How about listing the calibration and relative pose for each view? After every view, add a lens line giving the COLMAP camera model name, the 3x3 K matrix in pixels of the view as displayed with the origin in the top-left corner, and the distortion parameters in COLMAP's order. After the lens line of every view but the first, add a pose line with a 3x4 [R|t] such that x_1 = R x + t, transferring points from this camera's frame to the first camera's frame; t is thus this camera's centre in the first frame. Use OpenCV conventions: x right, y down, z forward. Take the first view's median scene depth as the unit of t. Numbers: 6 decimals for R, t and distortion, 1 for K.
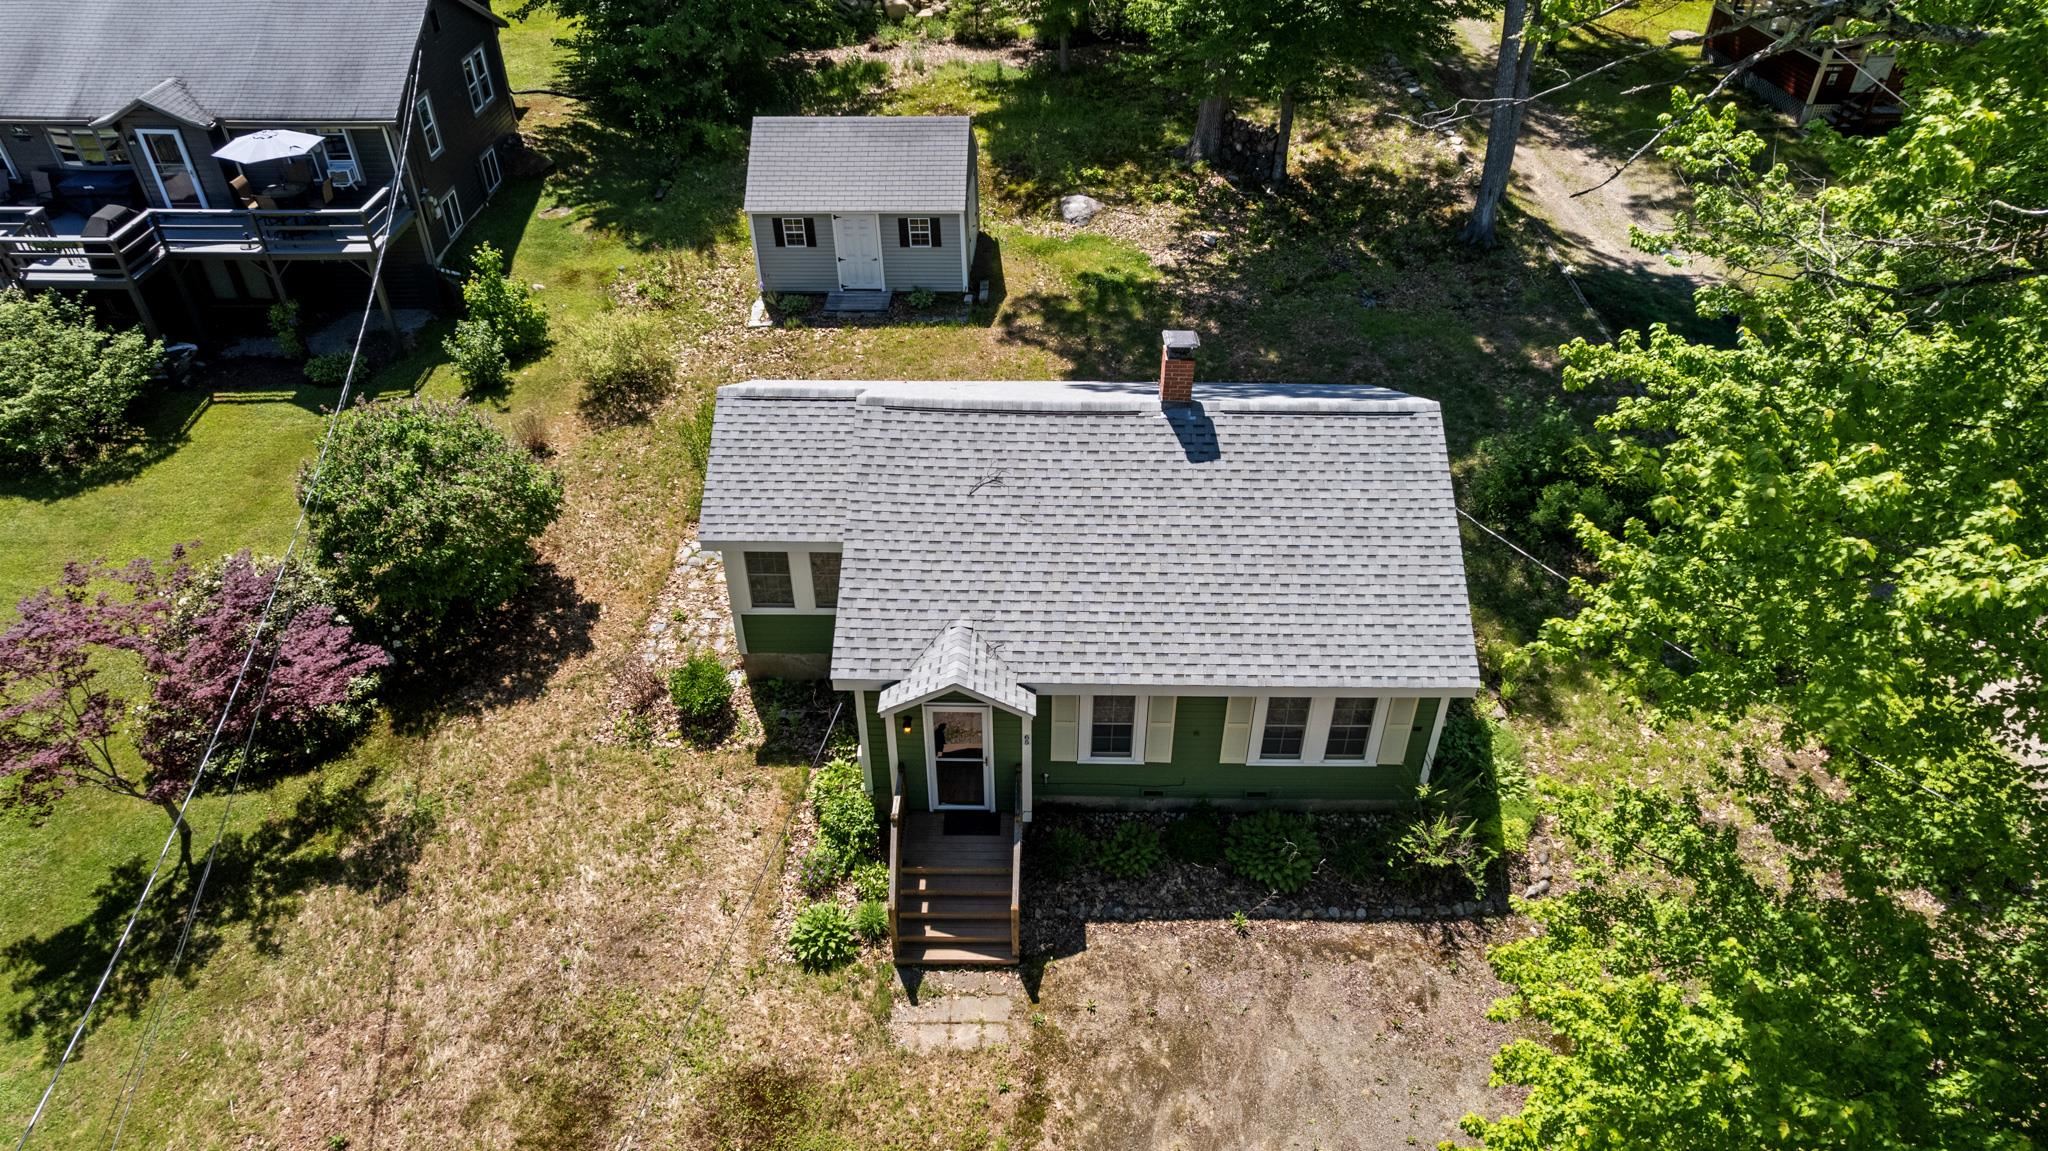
lens RADIAL K [[1305.4, 0, 1023.3], [0, 1305.4, 582.3], [0, 0, 1]] dist [-0.021479, 0.002384]
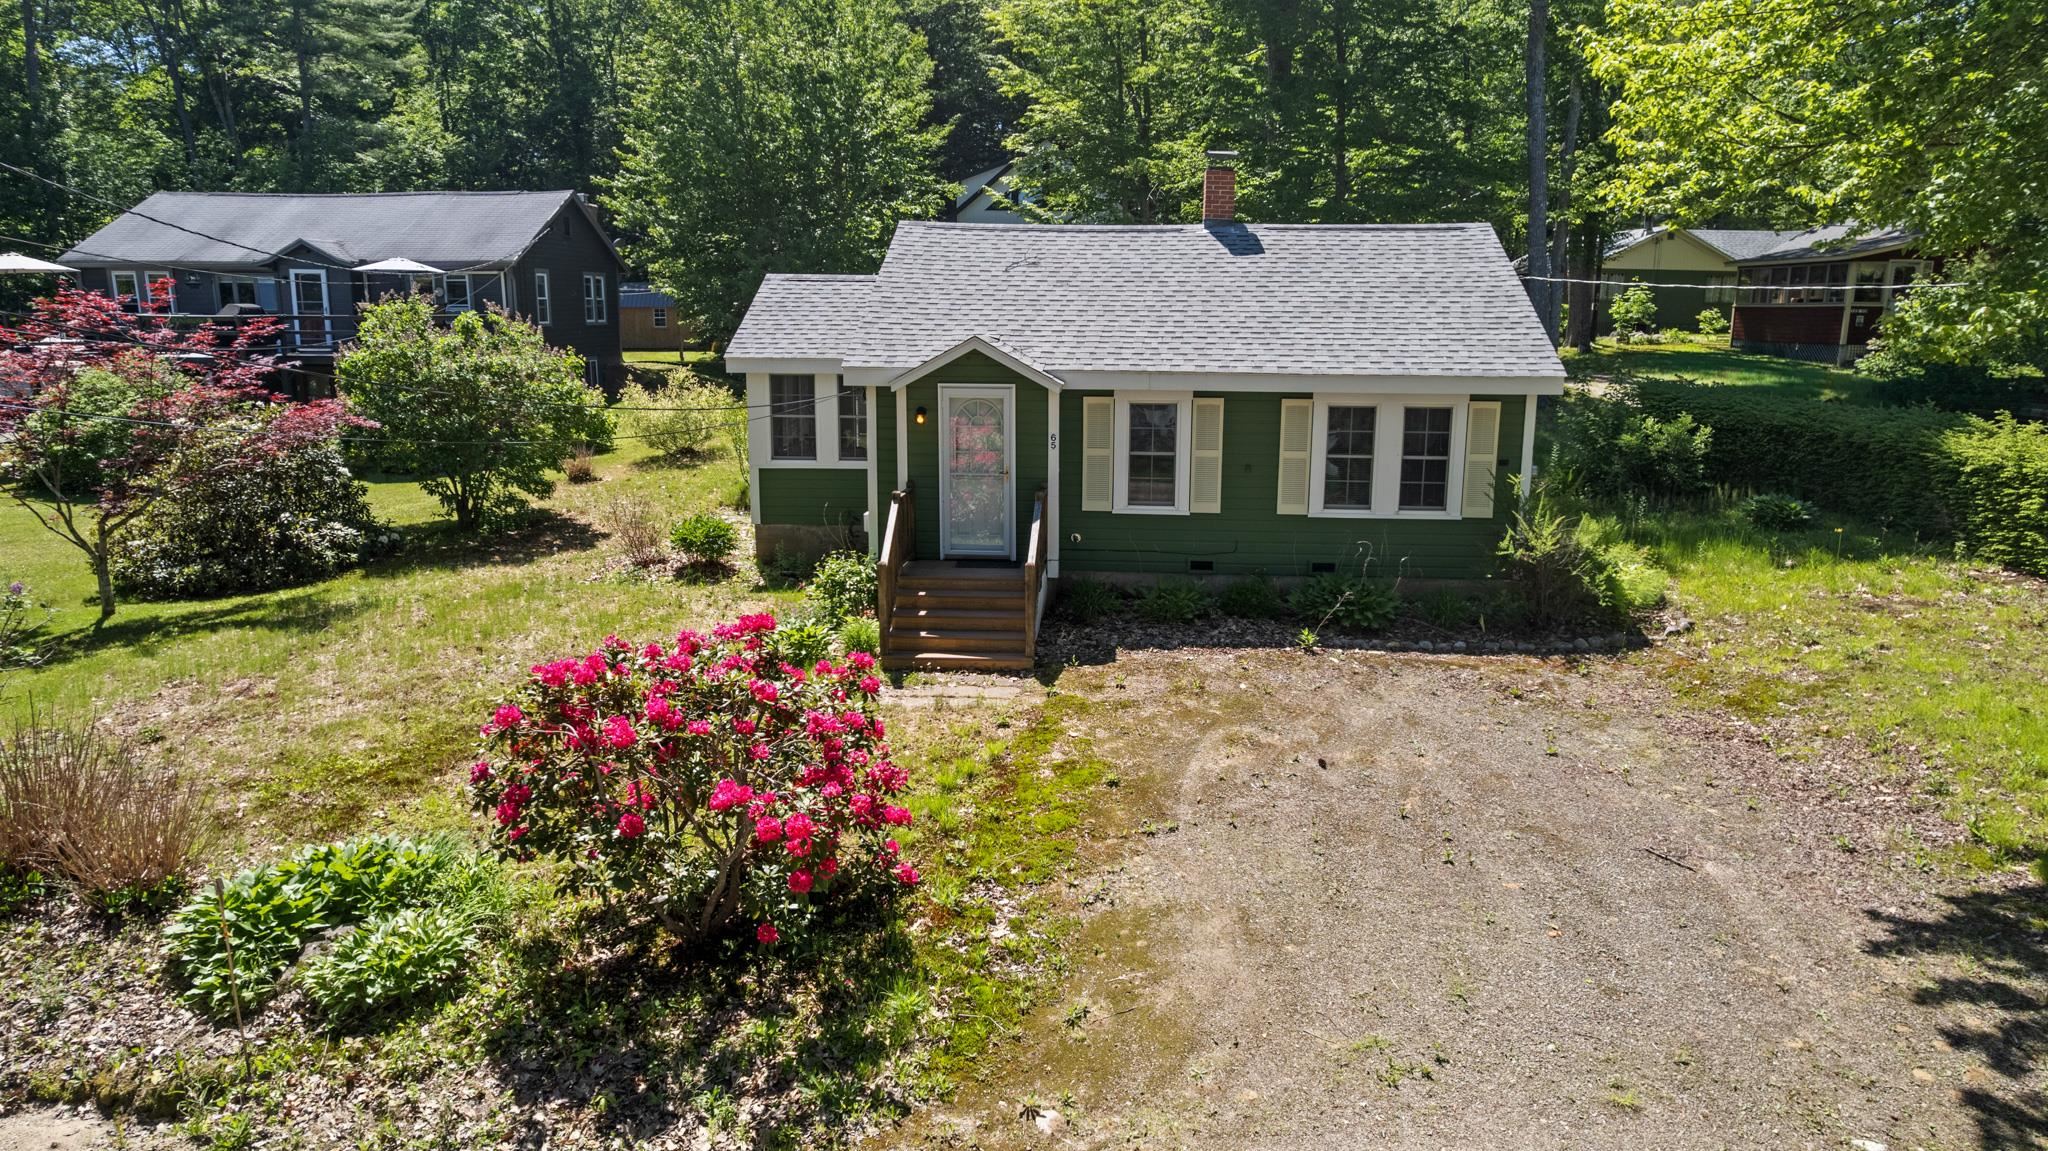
lens RADIAL K [[1305.4, 0, 1025.0], [0, 1305.4, 576.6], [0, 0, 1]] dist [-0.021479, 0.002384]
pose [[0.997754, 0.020253, -0.063855, 0.040588], [-0.047109, 0.889826, -0.453862, 0.588038], [0.047628, 0.455851, 0.888781, 0.246214]]
